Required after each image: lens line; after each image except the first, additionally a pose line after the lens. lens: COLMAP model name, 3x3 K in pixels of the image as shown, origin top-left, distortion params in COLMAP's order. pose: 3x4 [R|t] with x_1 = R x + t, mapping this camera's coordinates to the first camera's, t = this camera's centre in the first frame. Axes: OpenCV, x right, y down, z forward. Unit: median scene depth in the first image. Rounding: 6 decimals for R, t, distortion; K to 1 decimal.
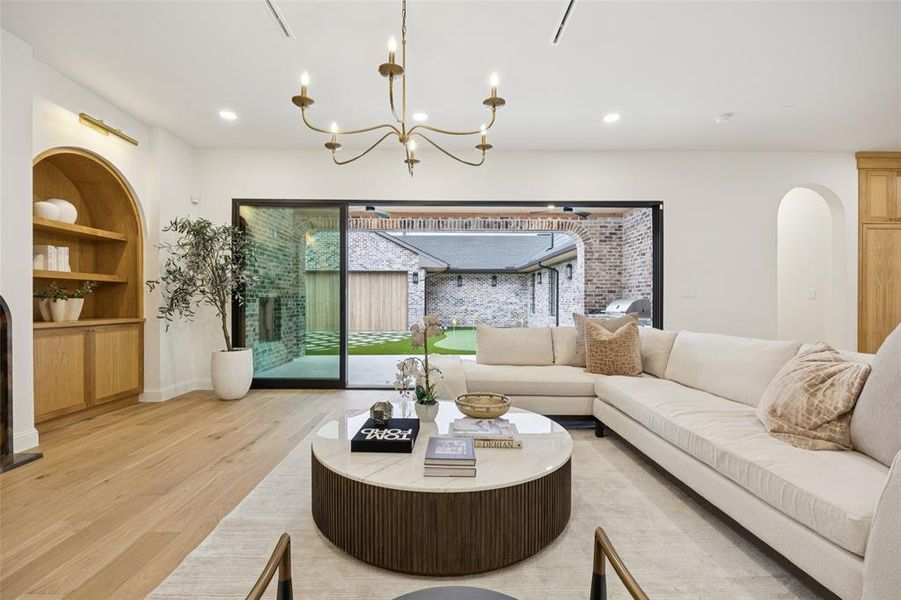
lens RADIAL K [[393.8, 0, 450.0], [0, 393.8, 300.1], [0, 0, 1]] dist [-0.013836, -0.000196]
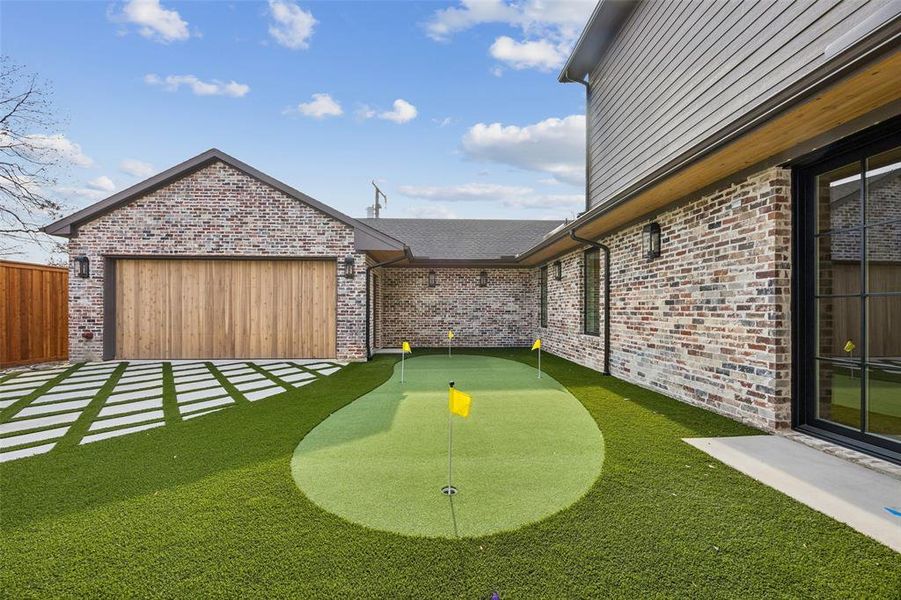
lens RADIAL K [[345.6, 0, 448.4], [0, 345.6, 305.5], [0, 0, 1]] dist [-0.001431, -0.000081]
pose [[0.999846, -0.000567, 0.017549, 0.049422], [0.000783, 0.999924, -0.012320, 0.005040], [-0.017540, 0.012332, 0.999770, 0.479266]]
